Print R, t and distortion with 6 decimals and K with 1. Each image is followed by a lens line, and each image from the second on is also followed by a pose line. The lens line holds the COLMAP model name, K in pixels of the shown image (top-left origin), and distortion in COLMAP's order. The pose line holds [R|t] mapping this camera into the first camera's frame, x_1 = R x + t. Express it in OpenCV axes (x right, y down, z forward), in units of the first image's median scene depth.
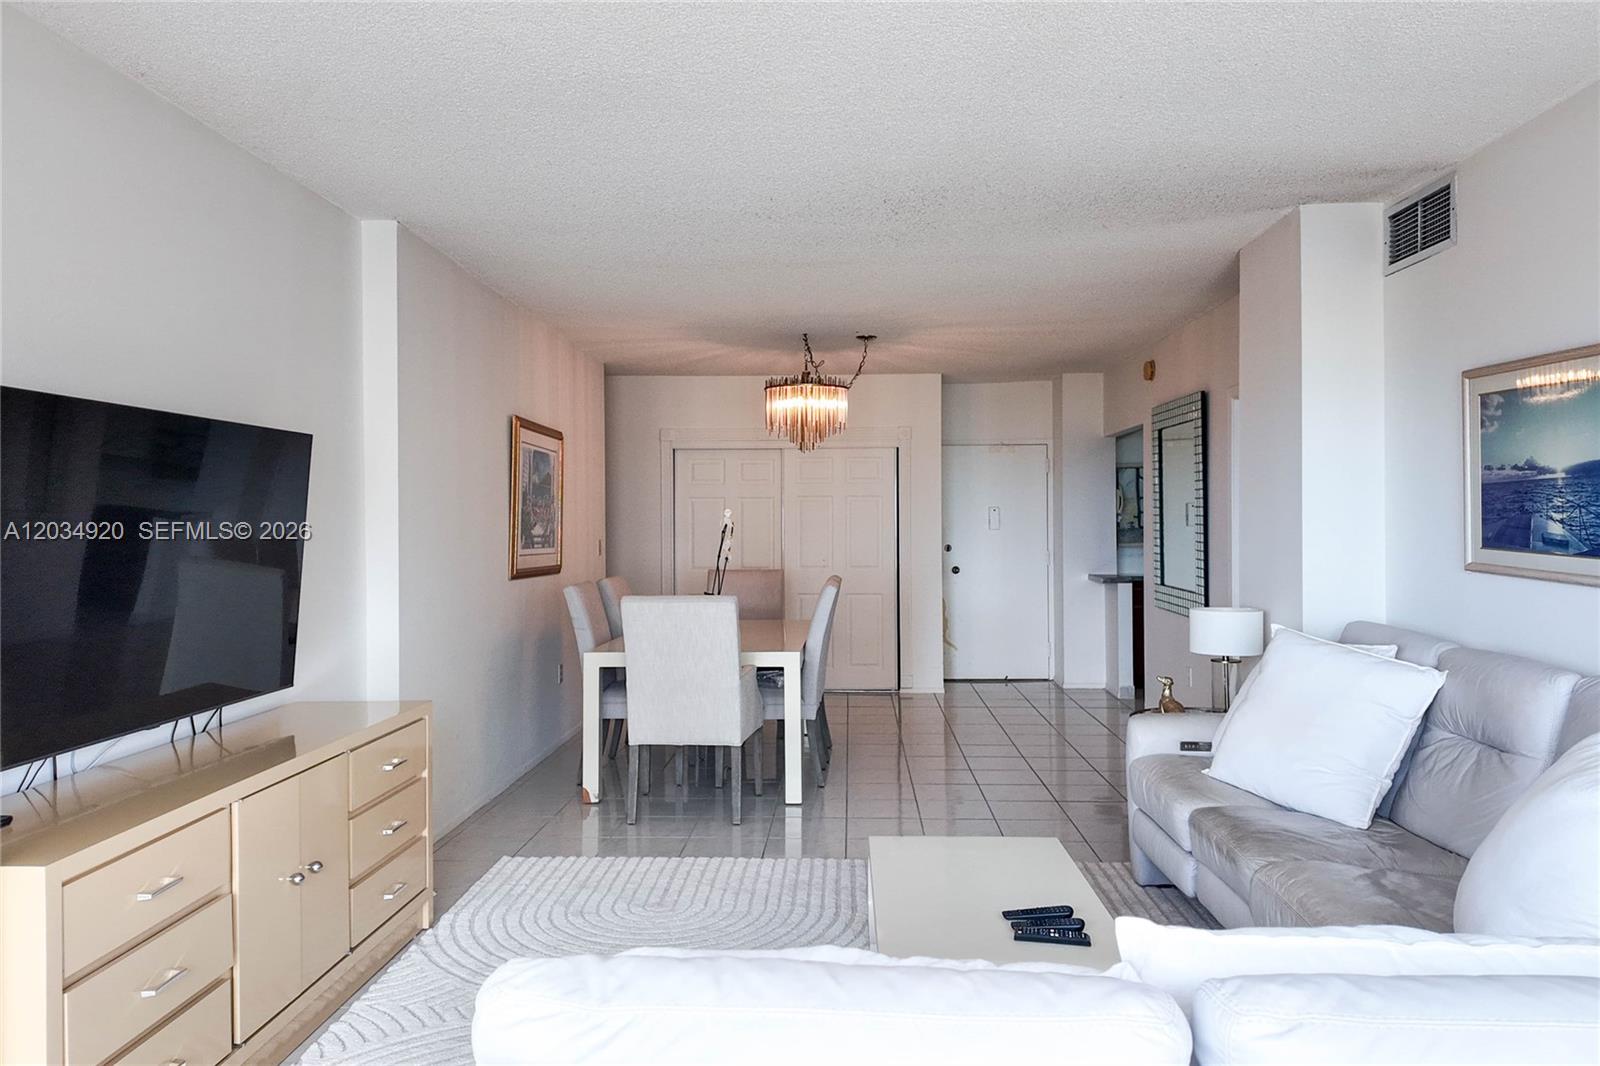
lens RADIAL K [[1126.7, 0, 742.3], [0, 1126.7, 524.7], [0, 0, 1]] dist [0.062686, -0.076606]
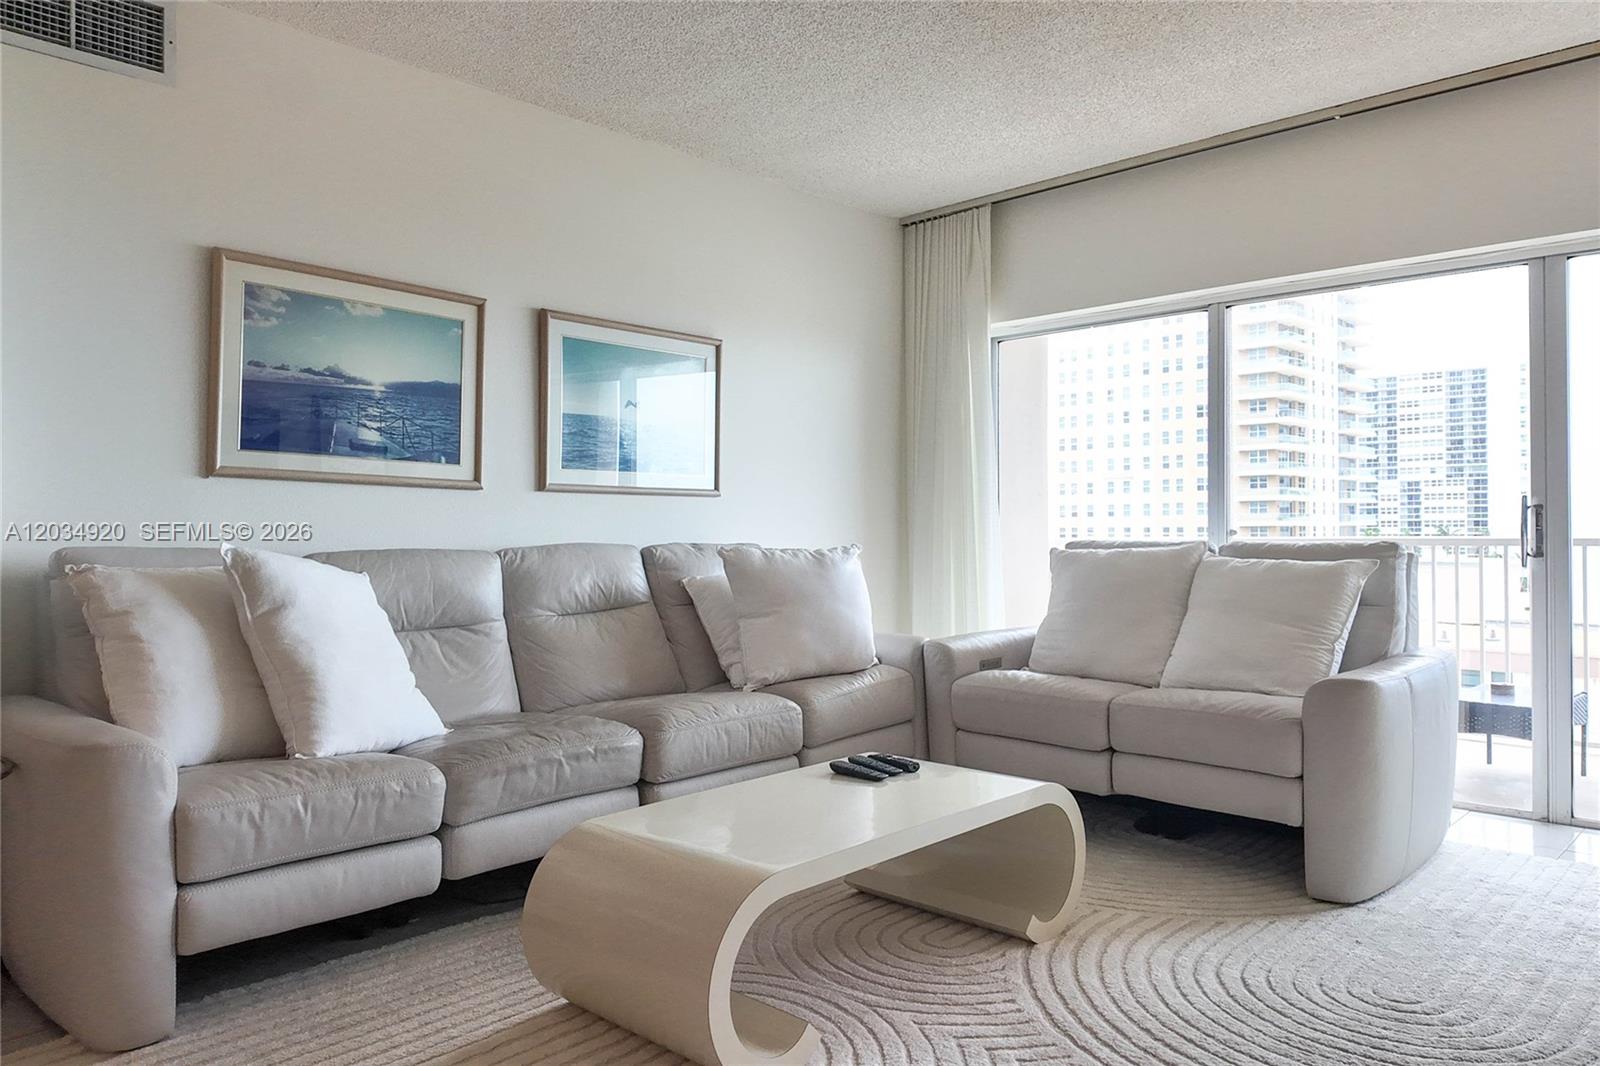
lens RADIAL K [[1153.5, 0, 793.4], [0, 1153.5, 529.7], [0, 0, 1]] dist [0.125676, -0.154992]
pose [[-0.792545, 0.004849, 0.609794, -0.264552], [0.007342, 0.999972, 0.001591, 0.082506], [-0.609769, 0.005738, -0.792558, 1.411150]]
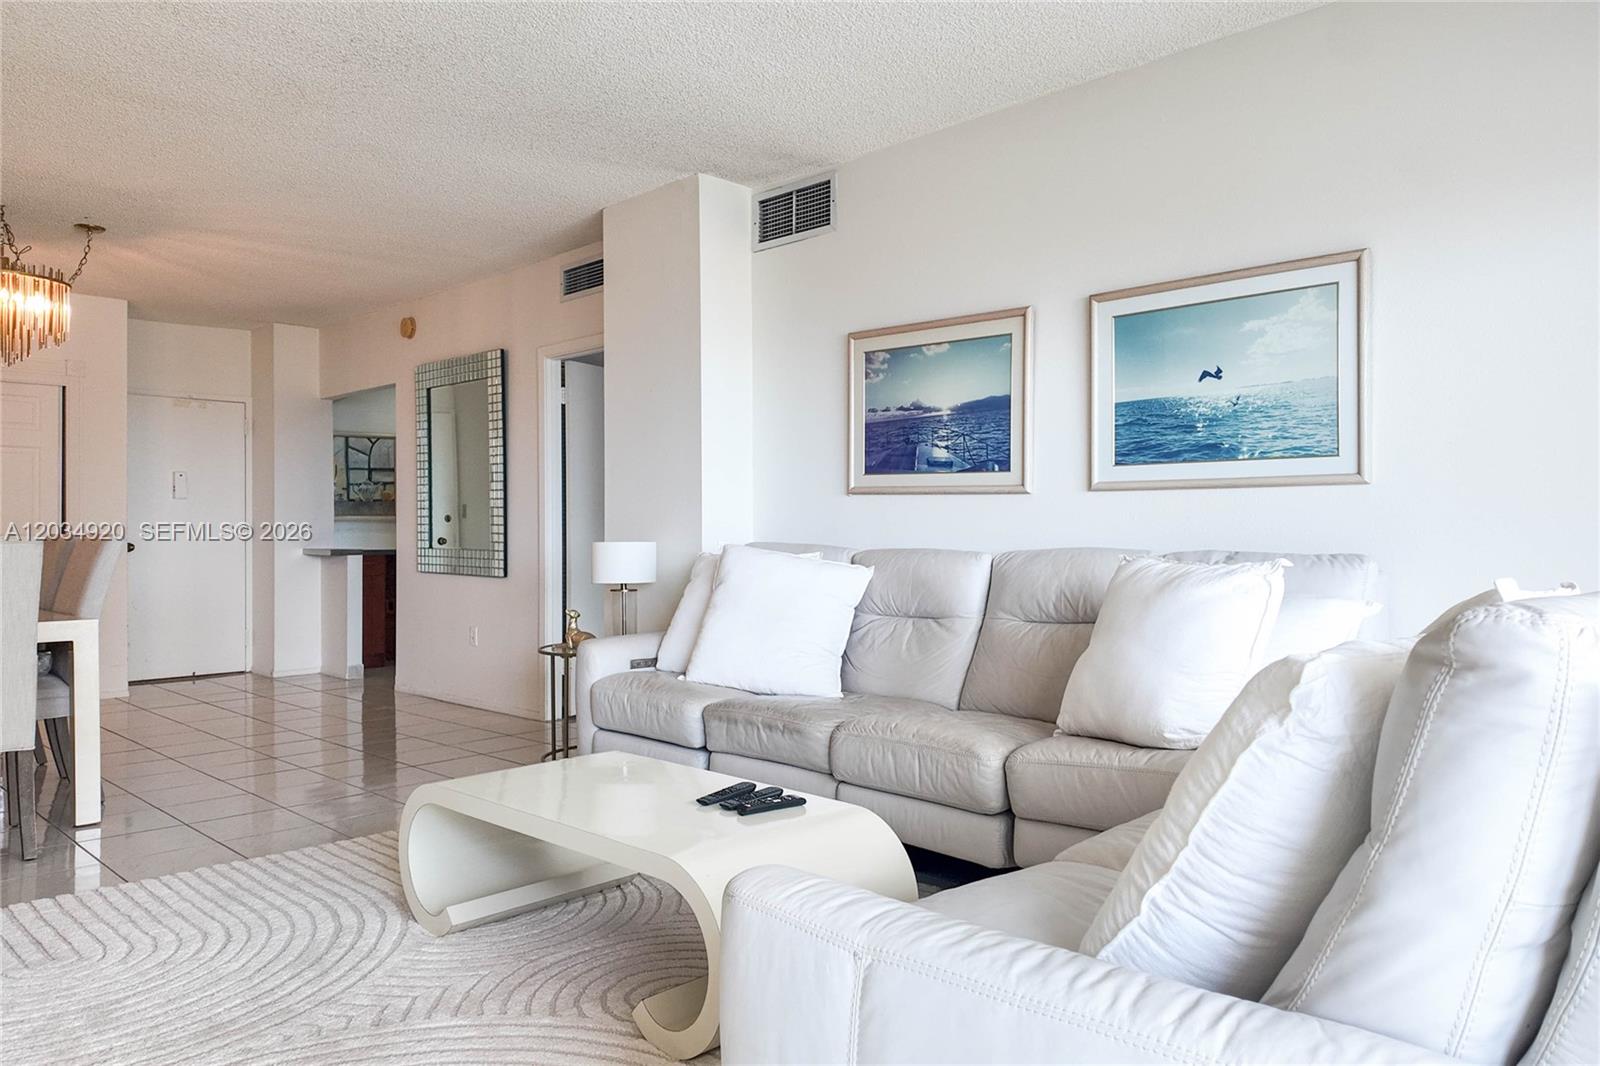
lens RADIAL K [[1153.5, 0, 793.4], [0, 1153.5, 529.7], [0, 0, 1]] dist [0.125676, -0.154992]
pose [[0.653754, 0.009807, 0.756644, -0.351369], [-0.001892, 0.999934, -0.011325, 0.091729], [-0.756705, 0.005972, 0.653729, 0.215888]]
